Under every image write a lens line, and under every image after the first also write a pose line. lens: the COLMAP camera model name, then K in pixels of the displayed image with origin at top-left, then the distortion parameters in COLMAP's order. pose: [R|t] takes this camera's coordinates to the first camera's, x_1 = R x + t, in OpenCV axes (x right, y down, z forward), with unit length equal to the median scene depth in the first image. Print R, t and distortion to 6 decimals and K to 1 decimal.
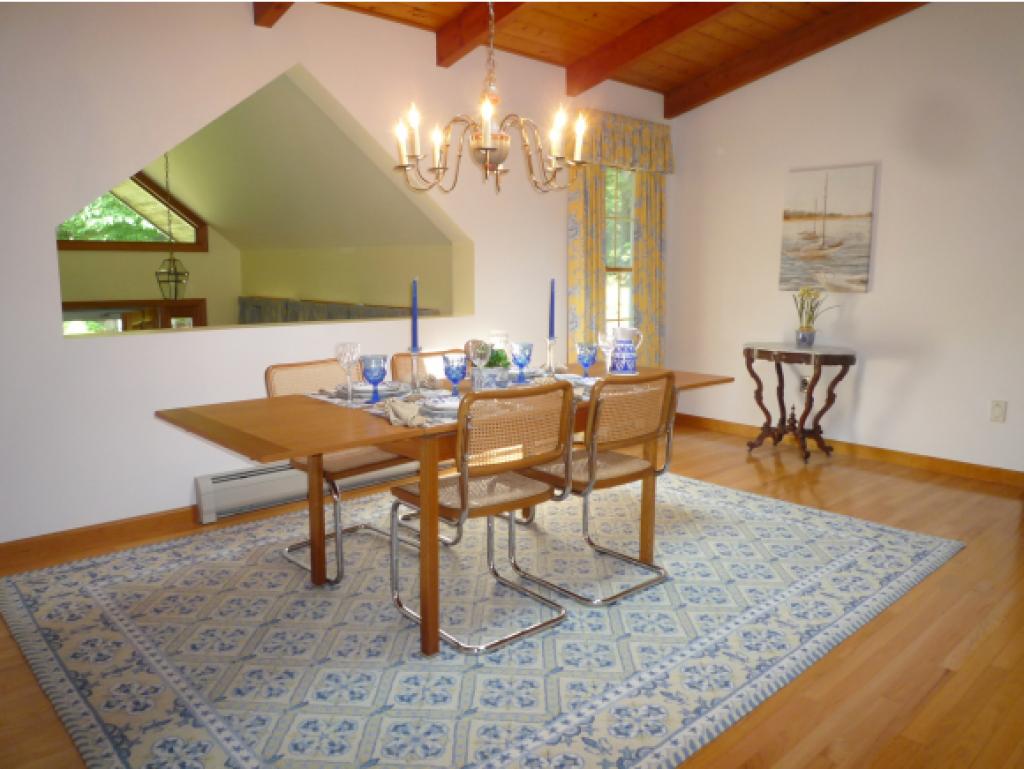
lens RADIAL K [[763.3, 0, 512.0], [0, 763.3, 384.5], [0, 0, 1]] dist [-0.009779, -0.011508]
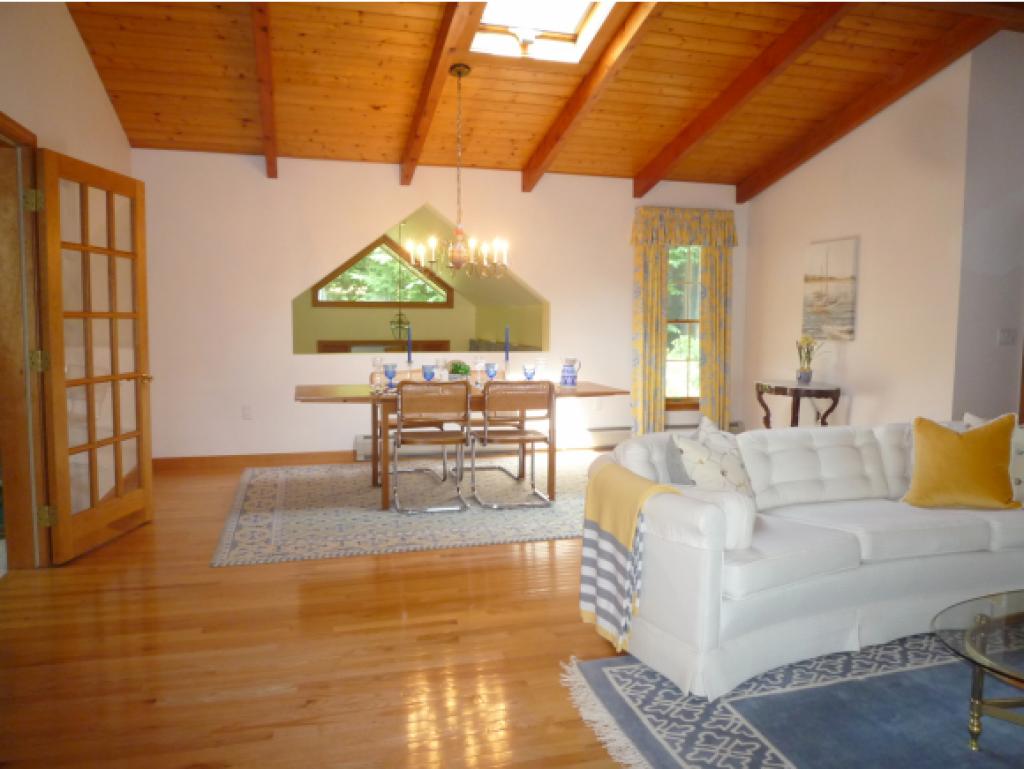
lens RADIAL K [[763.3, 0, 512.0], [0, 763.3, 384.5], [0, 0, 1]] dist [-0.009779, -0.011508]
pose [[0.887054, 0.041520, -0.459795, 0.529126], [-0.071741, 0.996246, -0.048443, 0.046003], [0.456058, 0.075957, 0.886703, -0.316860]]
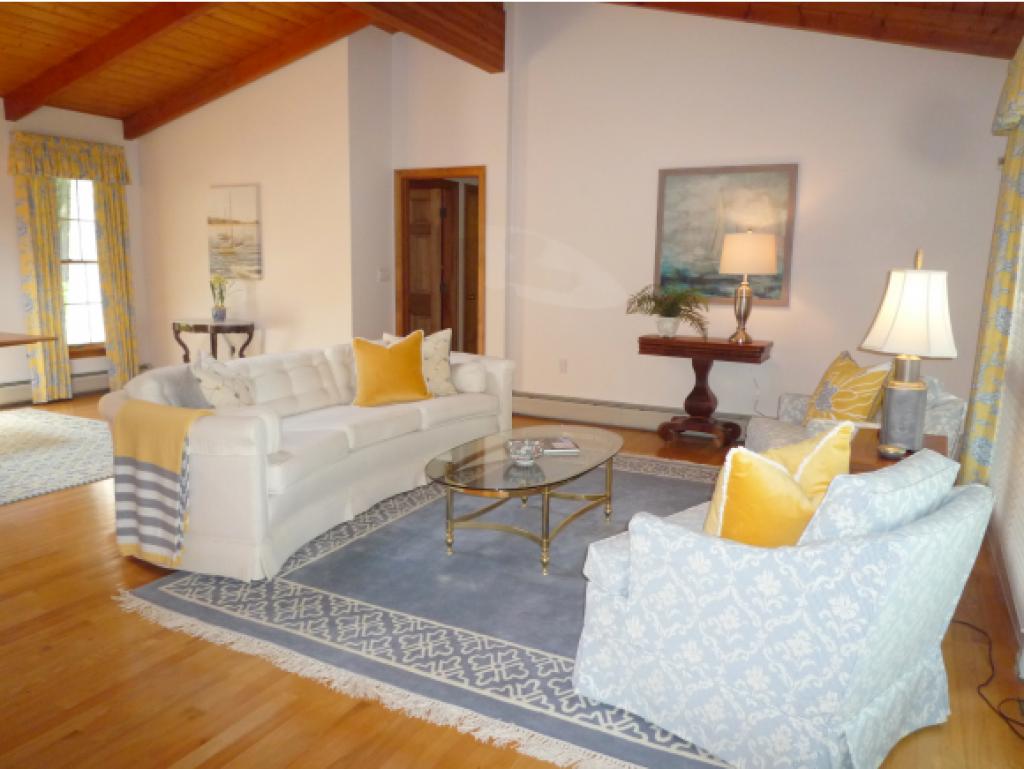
lens RADIAL K [[775.7, 0, 512.0], [0, 775.7, 384.5], [0, 0, 1]] dist [-0.026259, 0.002794]
pose [[0.943813, -0.042981, 0.327672, 0.416062], [0.041171, 0.999074, 0.012462, 0.064722], [-0.327904, 0.001729, 0.944709, -0.431323]]
